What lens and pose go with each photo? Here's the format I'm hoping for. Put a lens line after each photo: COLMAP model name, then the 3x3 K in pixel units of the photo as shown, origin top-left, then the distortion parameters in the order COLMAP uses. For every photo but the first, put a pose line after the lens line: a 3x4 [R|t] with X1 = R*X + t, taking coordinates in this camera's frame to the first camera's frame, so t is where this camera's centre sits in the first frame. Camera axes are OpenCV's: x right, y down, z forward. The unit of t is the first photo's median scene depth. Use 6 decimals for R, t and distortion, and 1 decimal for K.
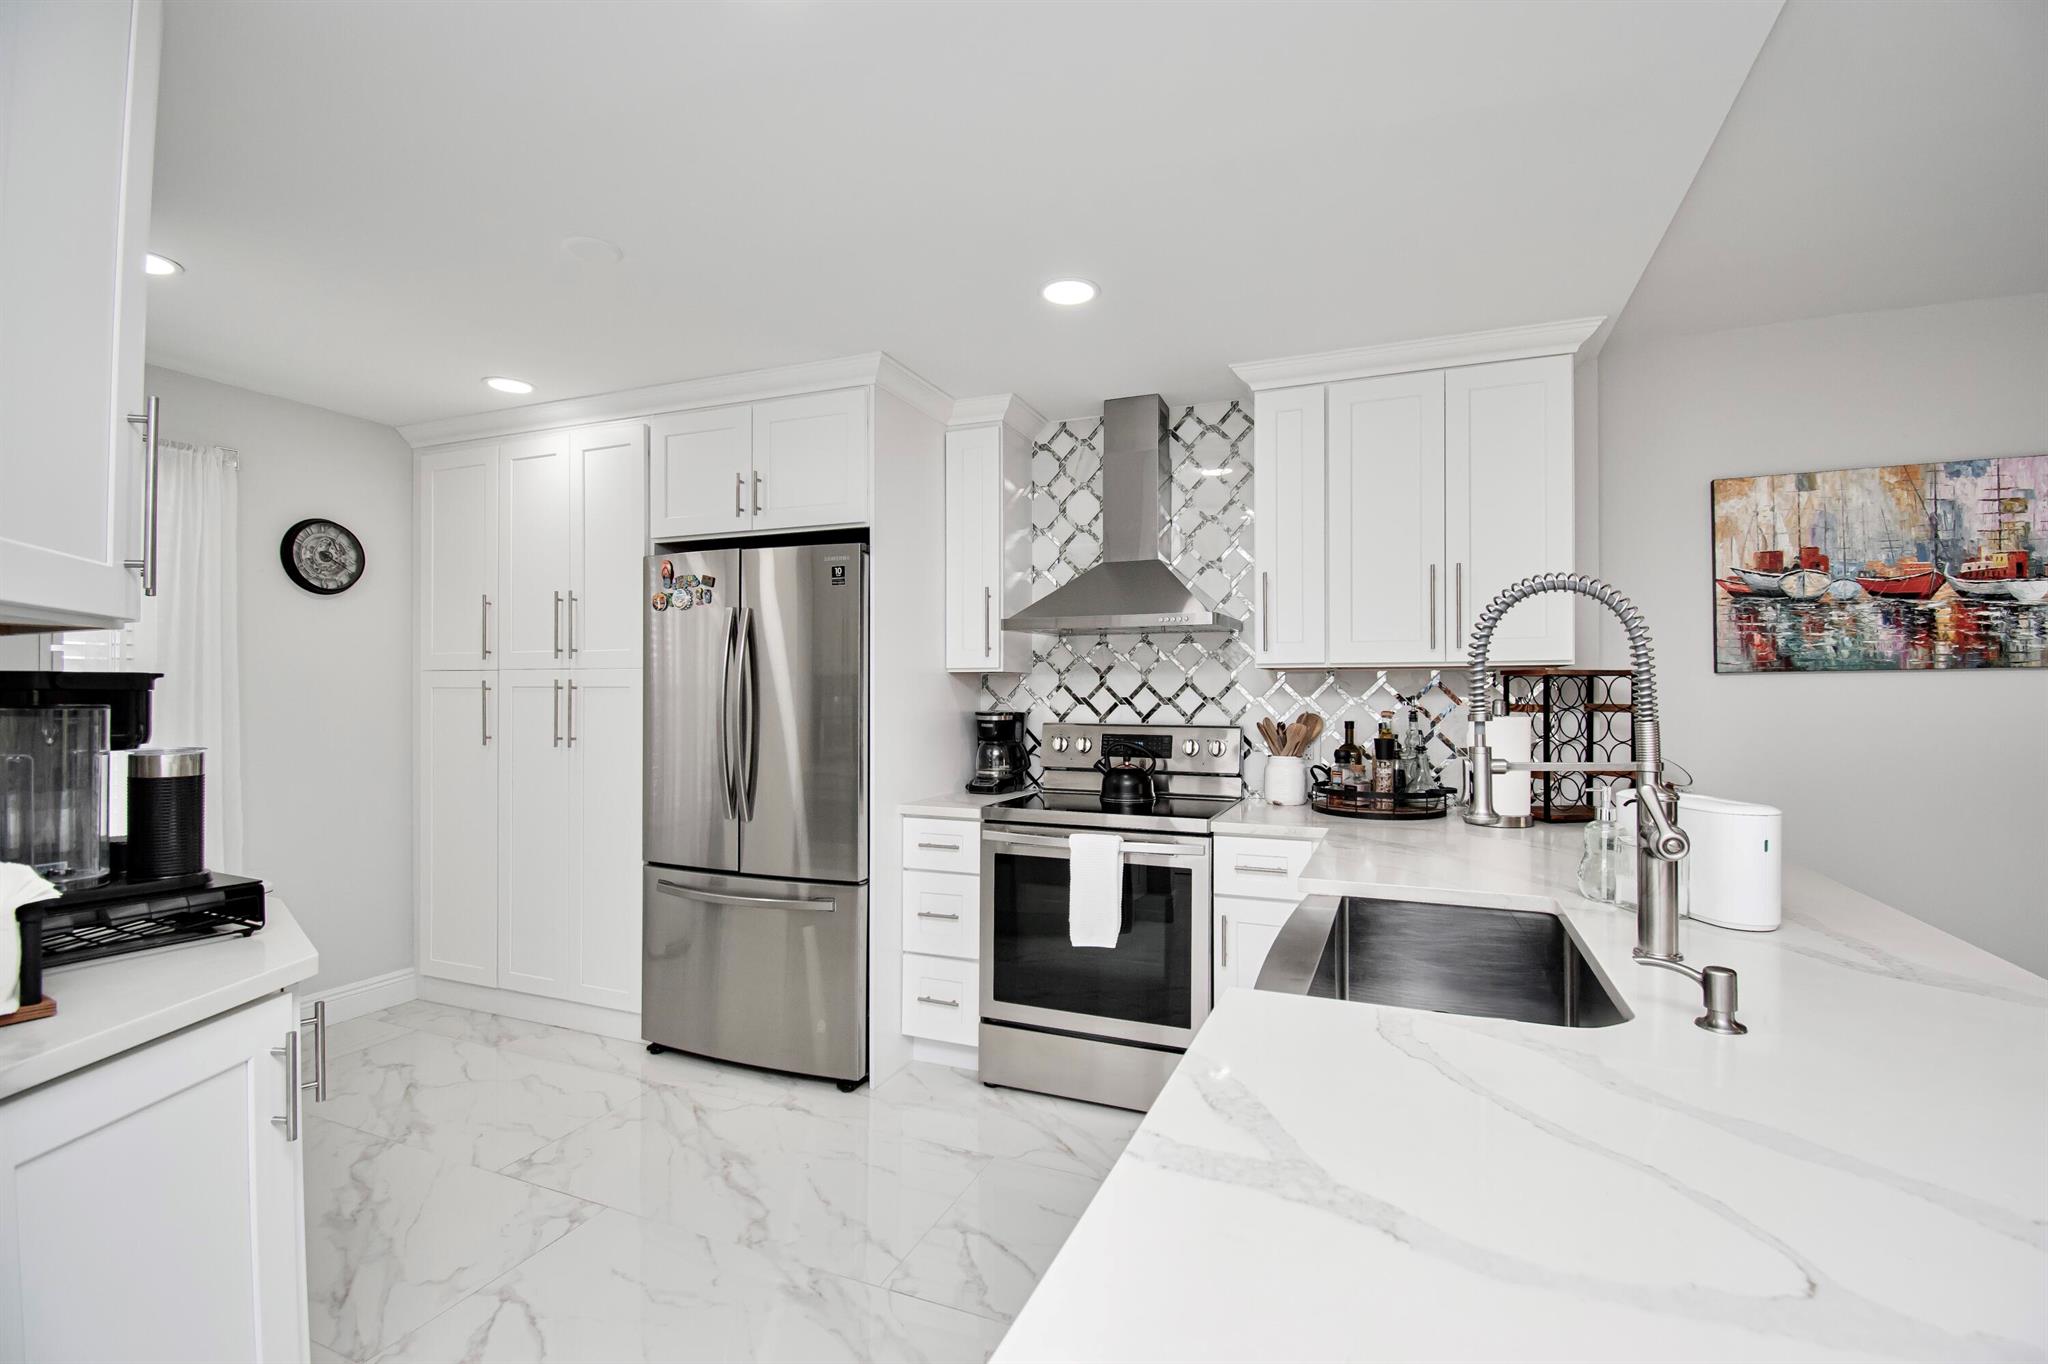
lens RADIAL K [[899.0, 0, 1024.0], [0, 899.0, 682.0], [0, 0, 1]] dist [0.016235, -0.019639]
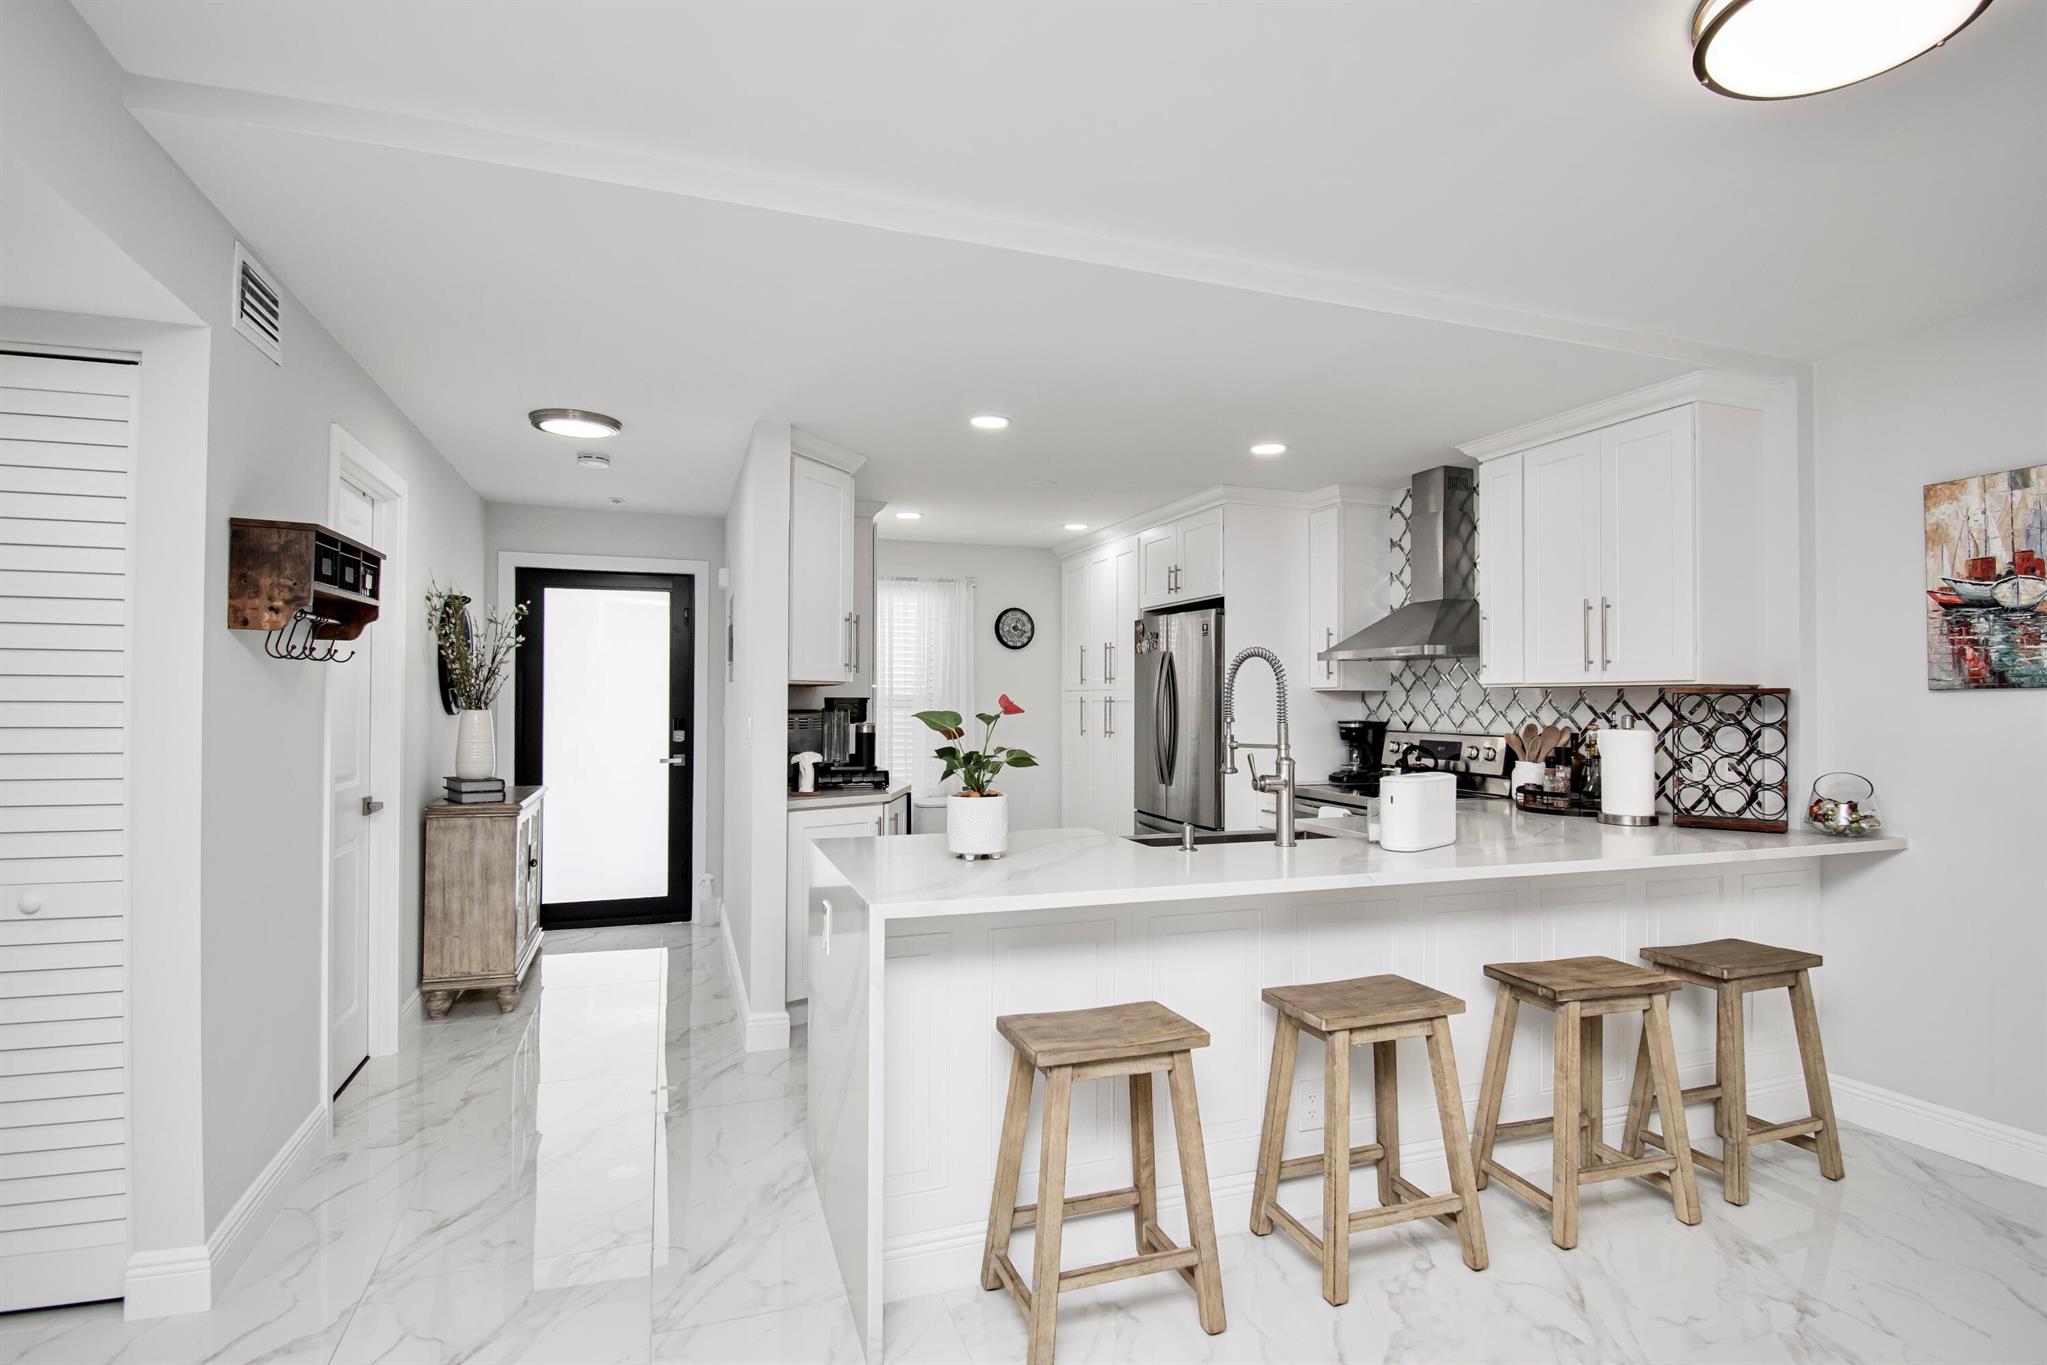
lens RADIAL K [[999.6, 0, 1035.0], [0, 999.6, 691.5], [0, 0, 1]] dist [0.017446, -0.026017]
pose [[0.671219, -0.004370, -0.741247, 0.931073], [0.003714, 0.999990, -0.002532, -0.009470], [0.741250, -0.001053, 0.671228, -0.400159]]
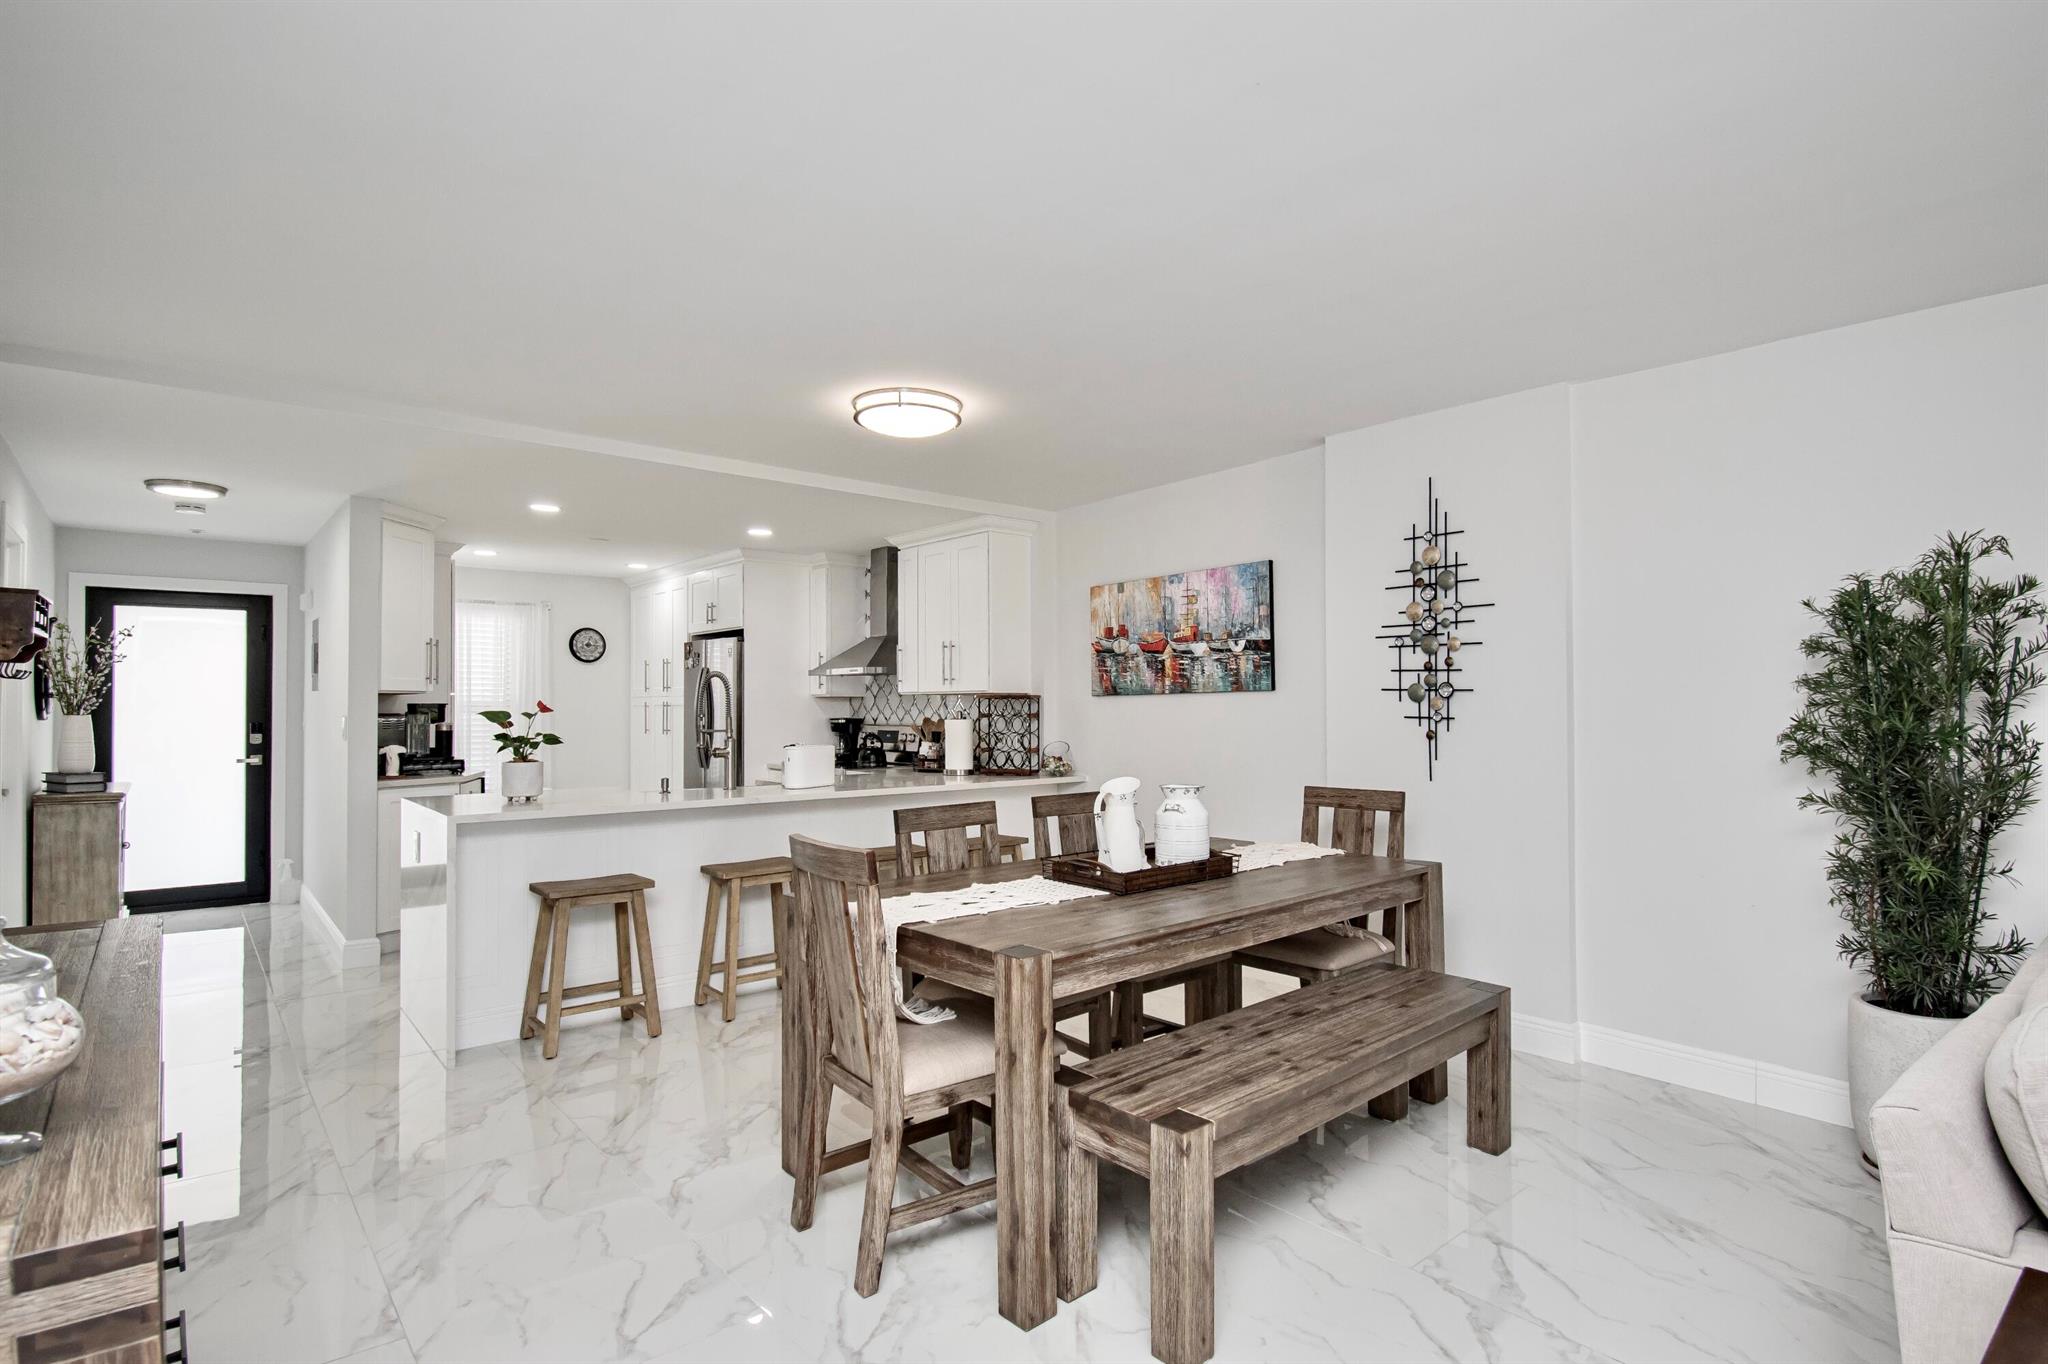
lens RADIAL K [[1000.1, 0, 1035.5], [0, 1000.1, 691.0], [0, 0, 1]] dist [0.017446, -0.026017]
pose [[0.891815, -0.009417, -0.452301, 1.589921], [0.007578, 0.999954, -0.005877, -0.009151], [0.452336, 0.001814, 0.891846, -0.822500]]
